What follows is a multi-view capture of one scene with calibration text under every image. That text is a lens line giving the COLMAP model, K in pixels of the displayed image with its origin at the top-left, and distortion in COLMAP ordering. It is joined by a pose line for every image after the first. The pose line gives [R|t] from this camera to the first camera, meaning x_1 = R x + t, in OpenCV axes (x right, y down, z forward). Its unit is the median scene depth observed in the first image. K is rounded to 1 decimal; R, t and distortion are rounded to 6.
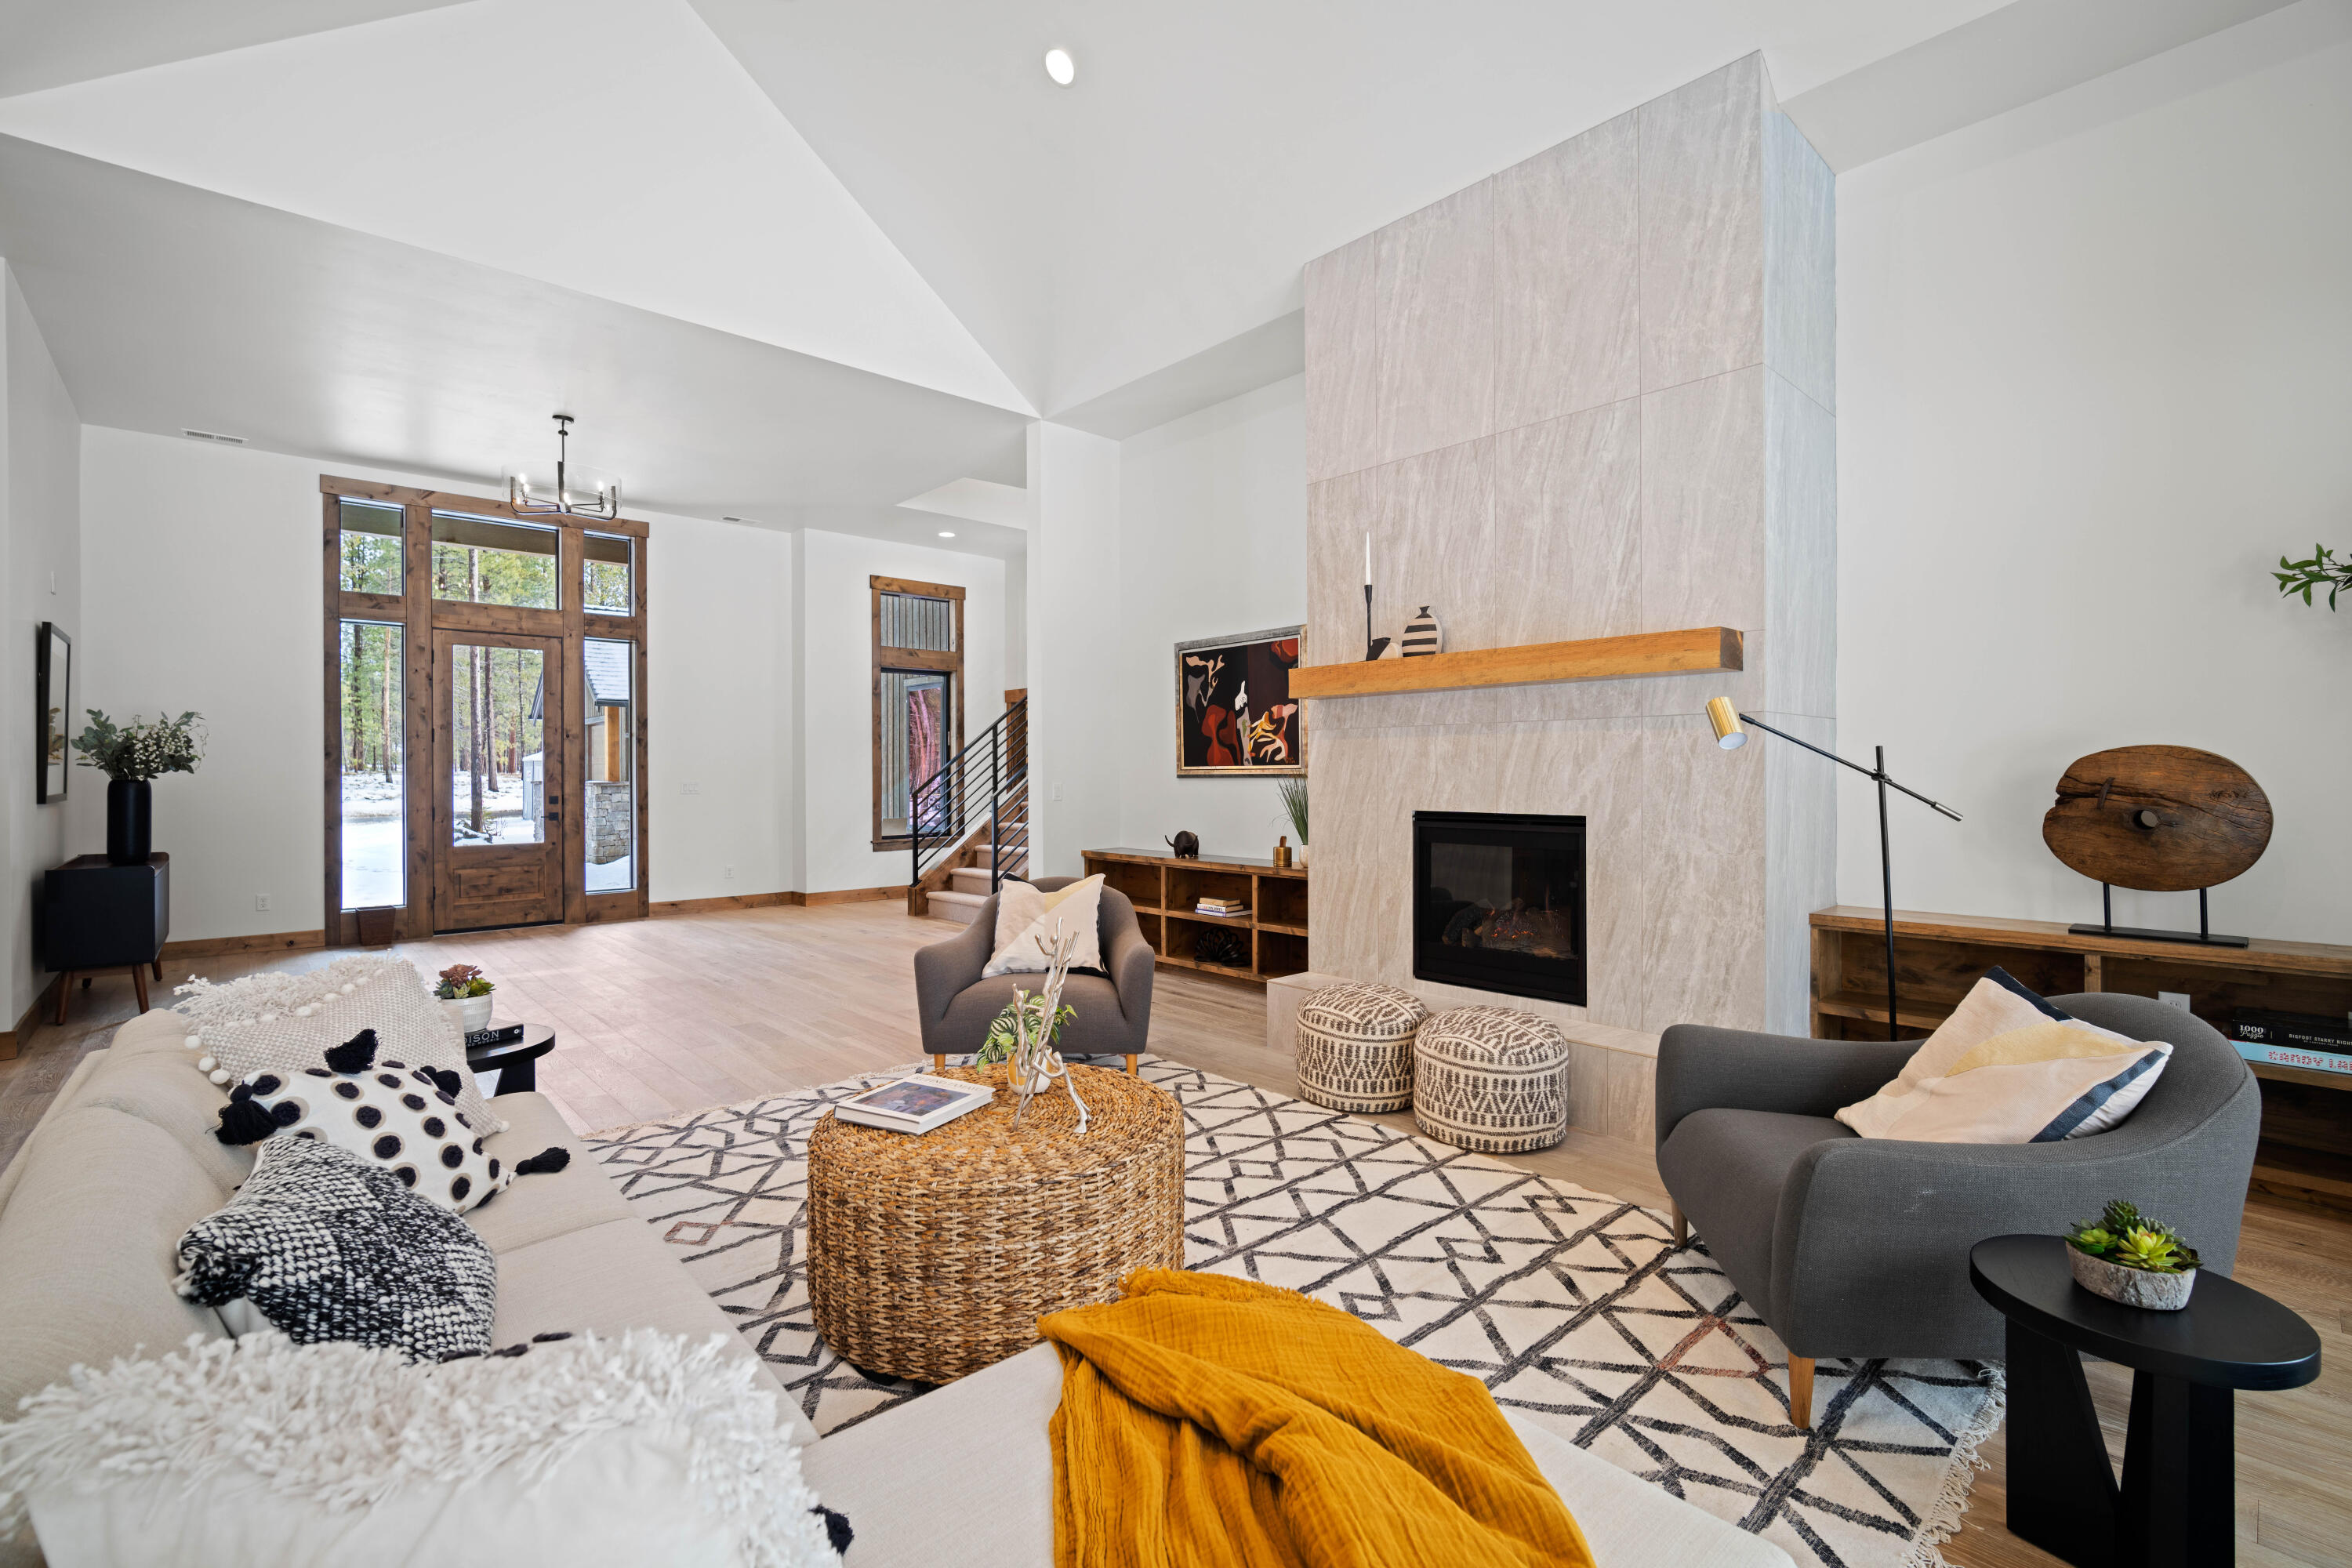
lens RADIAL K [[1038.1, 0, 1171.5], [0, 1038.1, 773.3], [0, 0, 1]] dist [-0.002461, 0.000148]
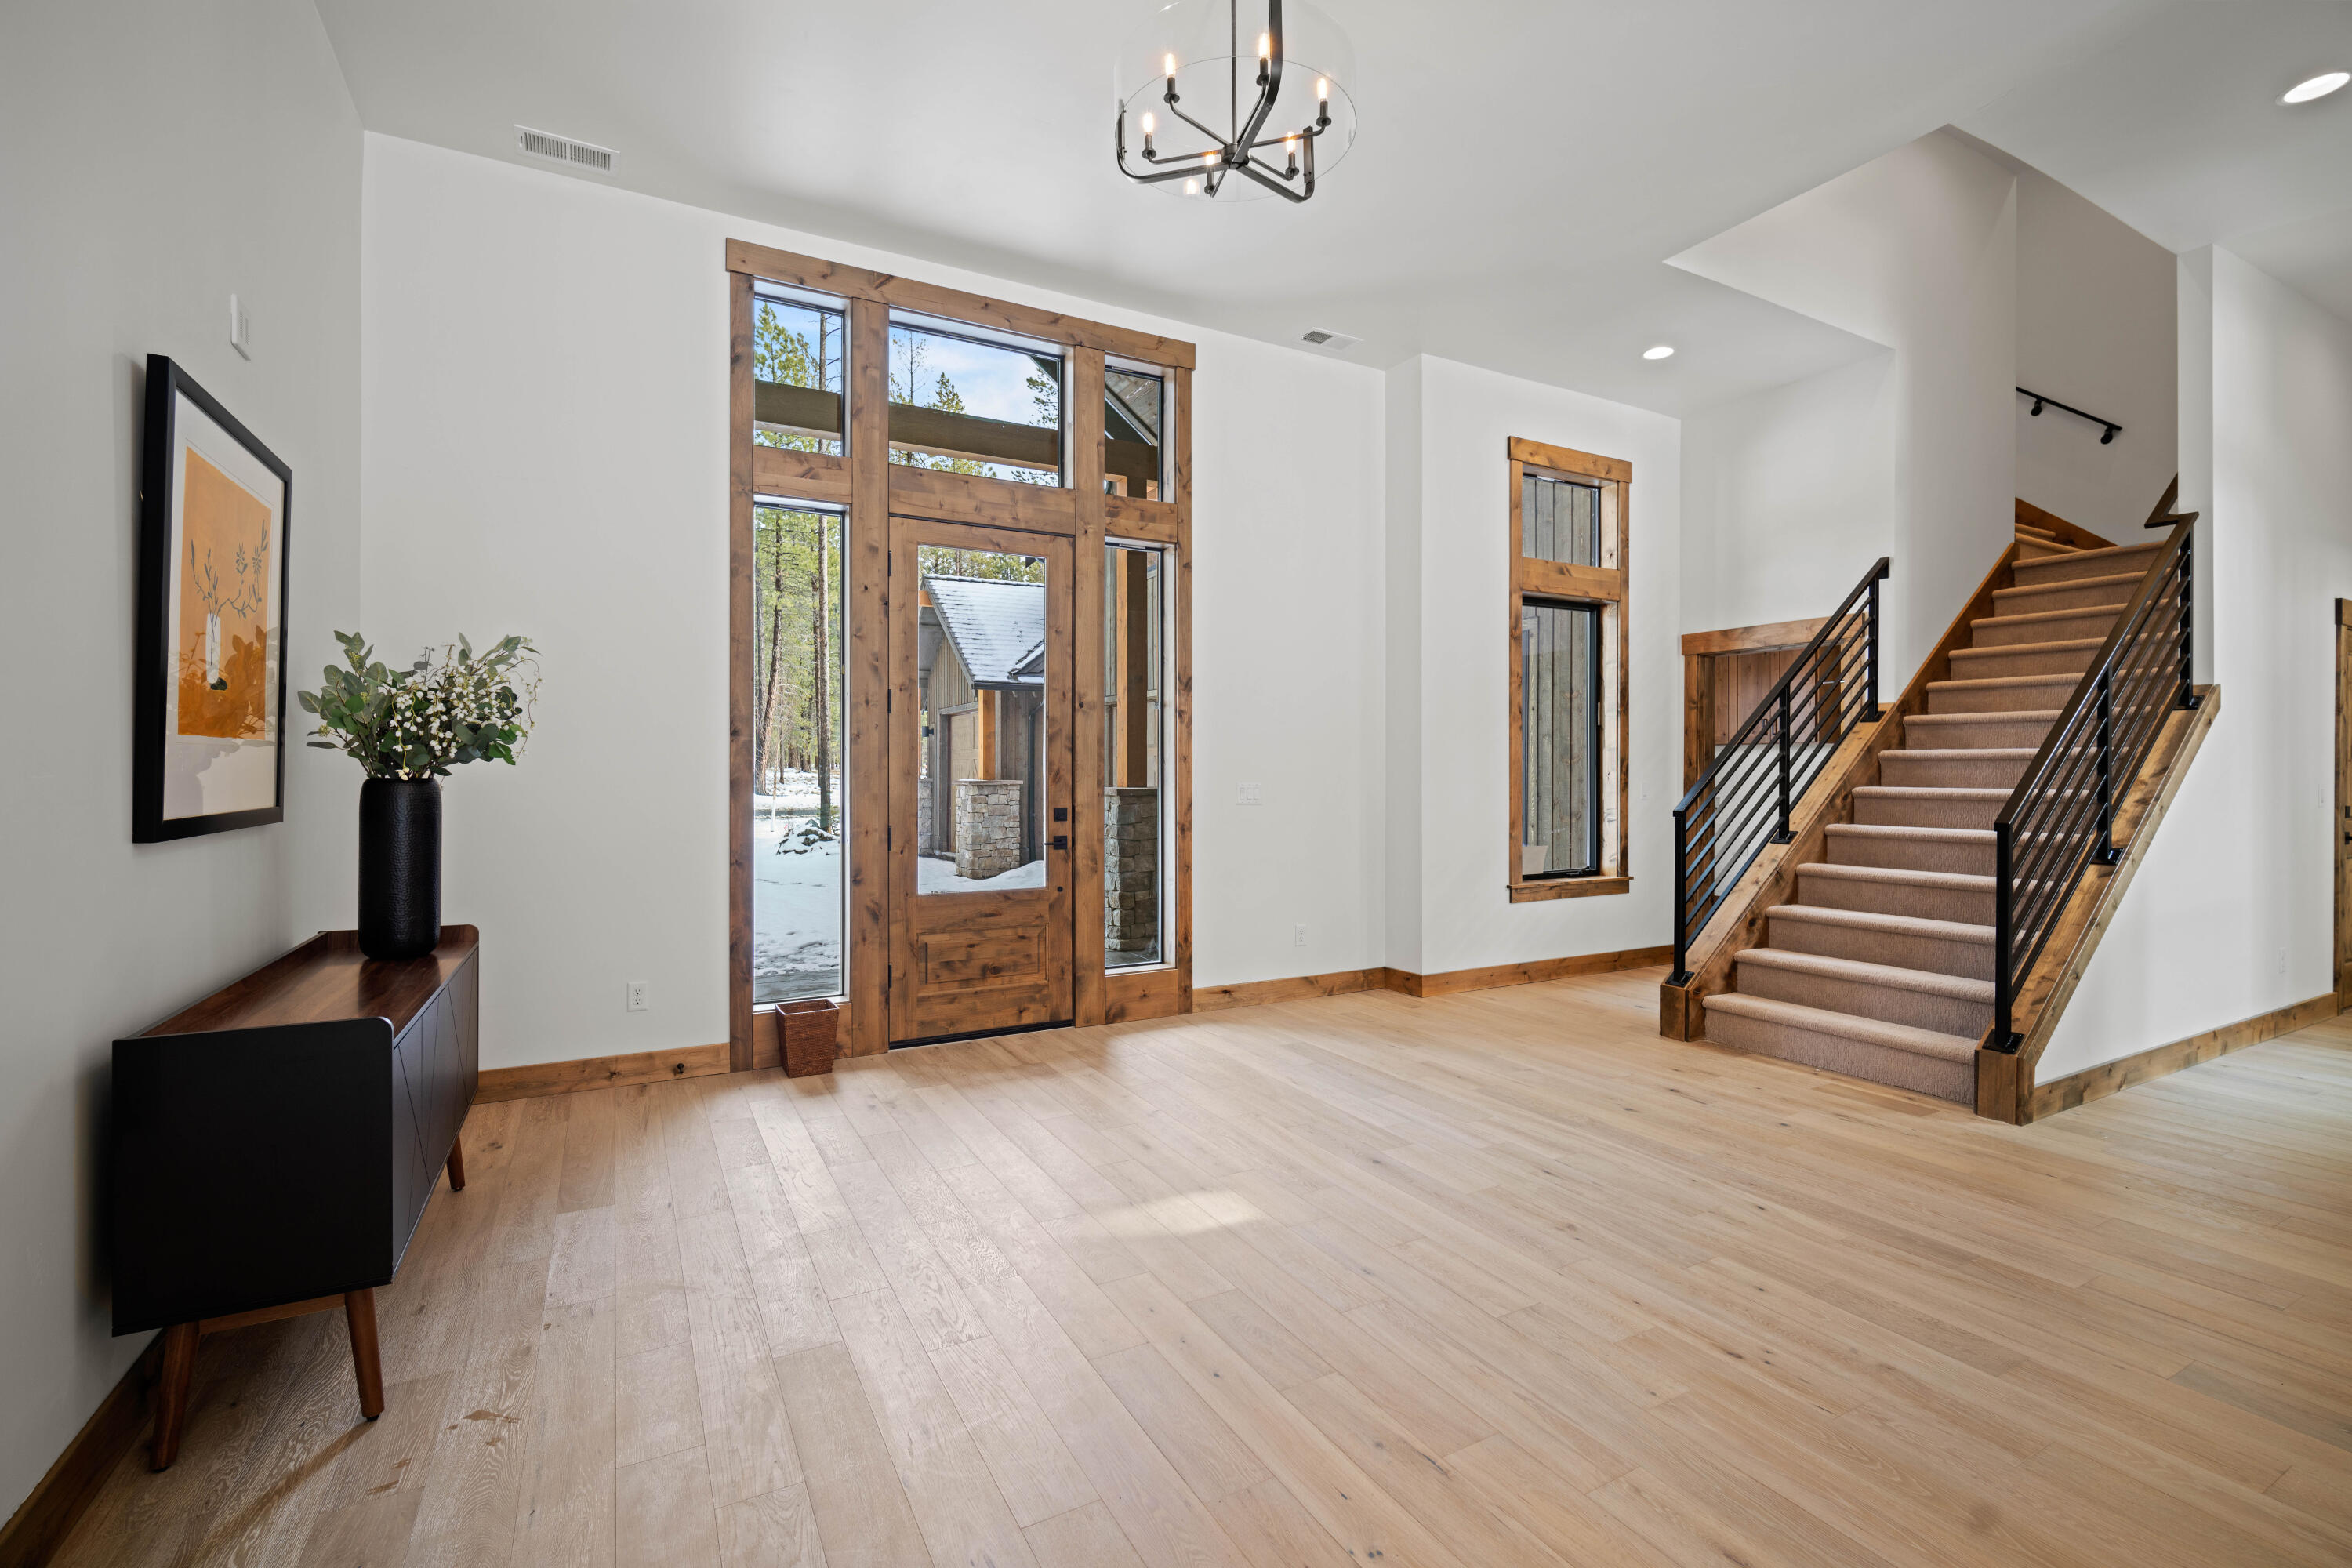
lens RADIAL K [[1038.1, 0, 1171.5], [0, 1038.1, 773.3], [0, 0, 1]] dist [-0.002461, 0.000148]
pose [[0.972265, 0.004410, -0.233838, -0.412968], [-0.004209, 0.999990, 0.001361, 0.001616], [0.233842, -0.000339, 0.972275, 0.463400]]
